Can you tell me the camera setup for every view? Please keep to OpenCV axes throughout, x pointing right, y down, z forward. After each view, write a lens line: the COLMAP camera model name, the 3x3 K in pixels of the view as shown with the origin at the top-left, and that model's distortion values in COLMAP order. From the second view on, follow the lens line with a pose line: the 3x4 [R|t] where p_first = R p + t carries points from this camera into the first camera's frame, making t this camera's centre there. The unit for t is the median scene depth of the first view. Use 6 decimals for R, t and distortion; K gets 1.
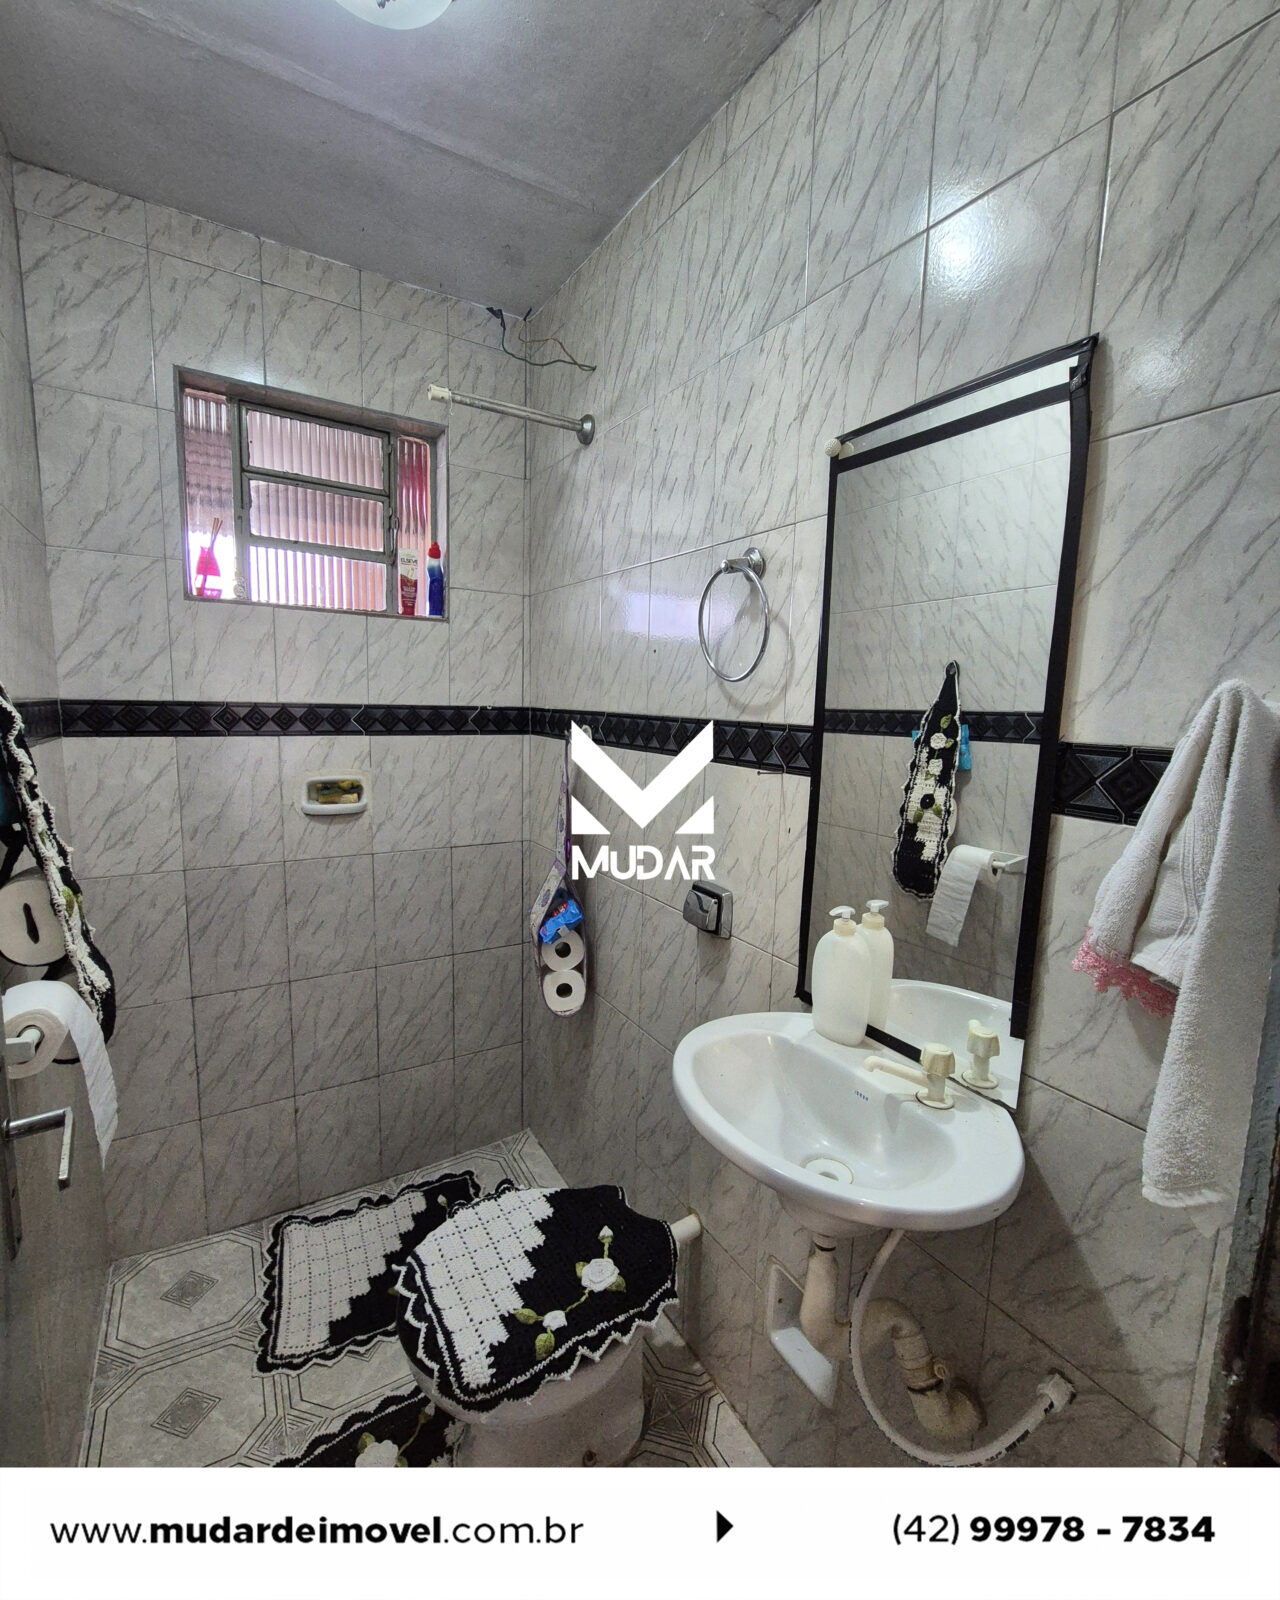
lens RADIAL K [[702.5, 0, 639.6], [0, 702.5, 798.4], [0, 0, 1]] dist [0.000016, 0.000168]
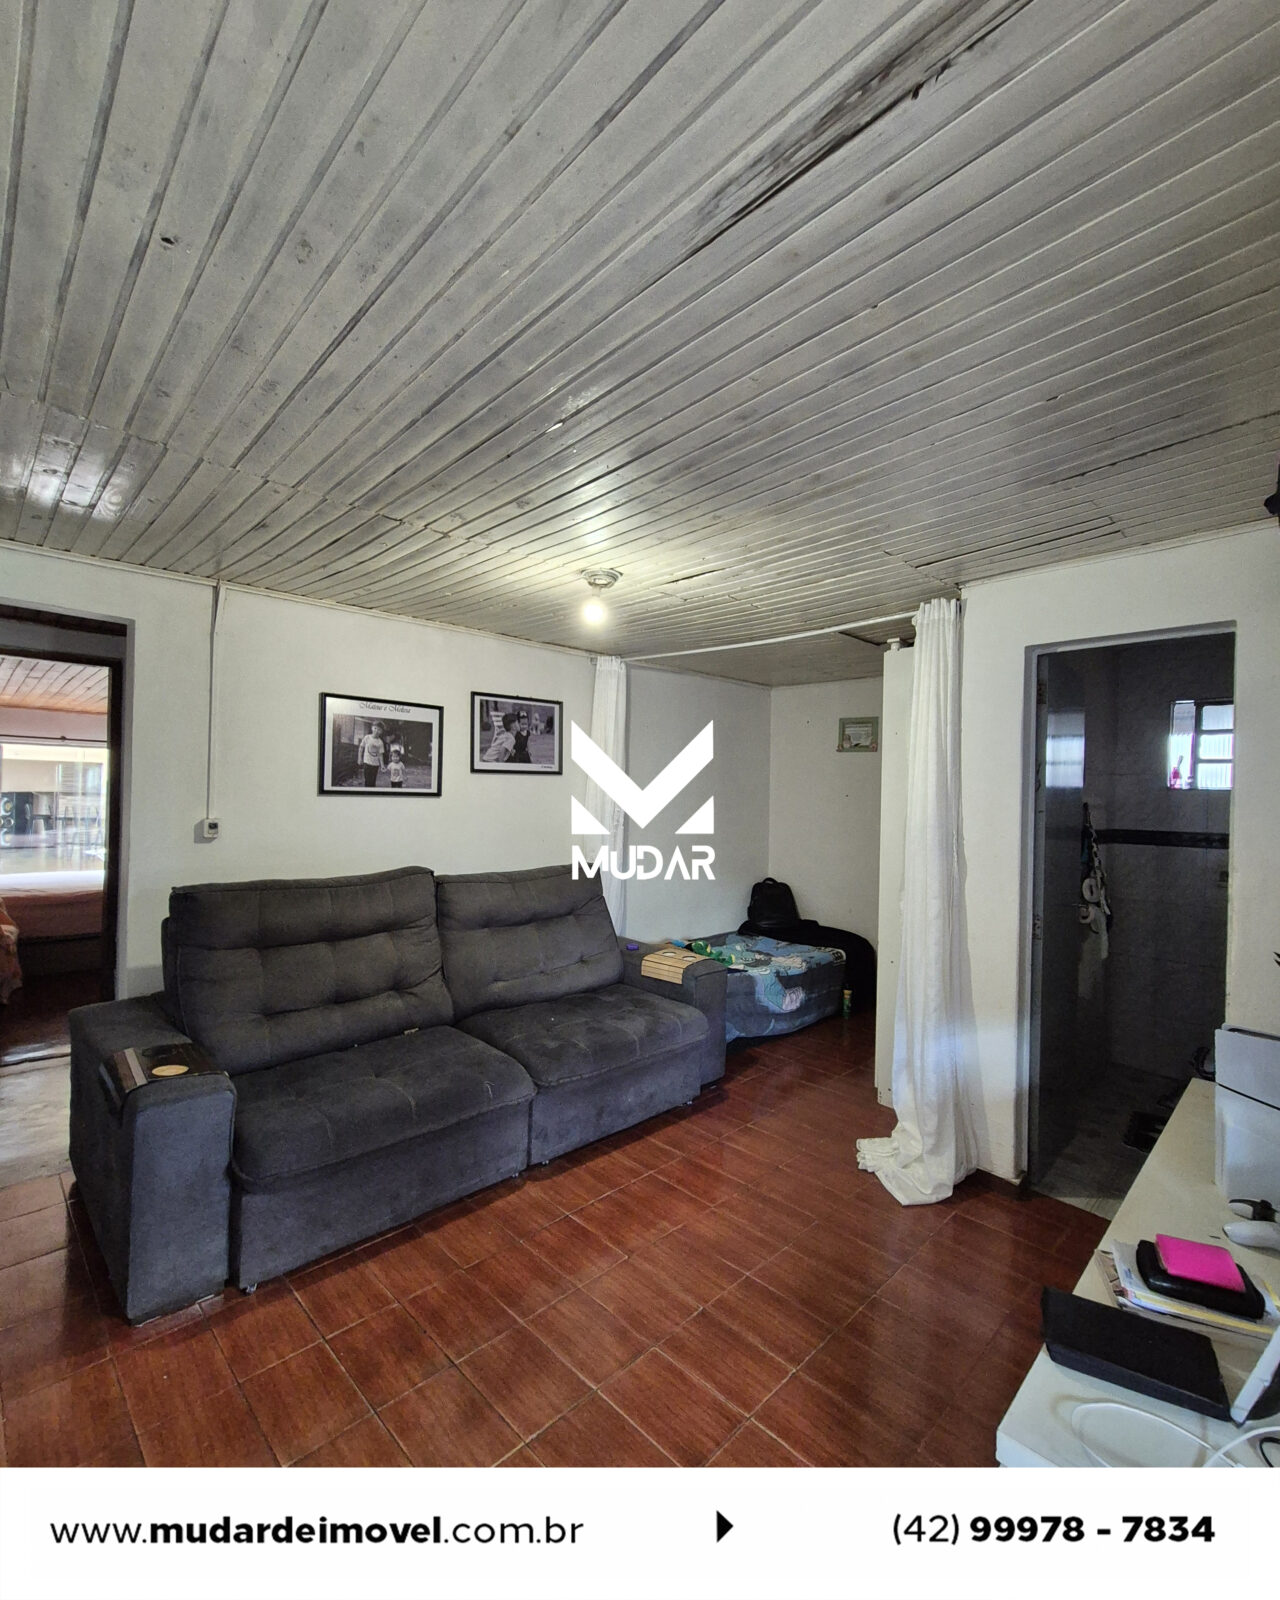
lens RADIAL K [[702.5, 0, 640.0], [0, 702.5, 798.9], [0, 0, 1]] dist [0.000016, 0.000168]
pose [[0.232571, -0.027766, -0.972183, 1.345618], [-0.143873, 0.987613, -0.062625, 0.170888], [0.961879, 0.154436, 0.225695, -1.349016]]
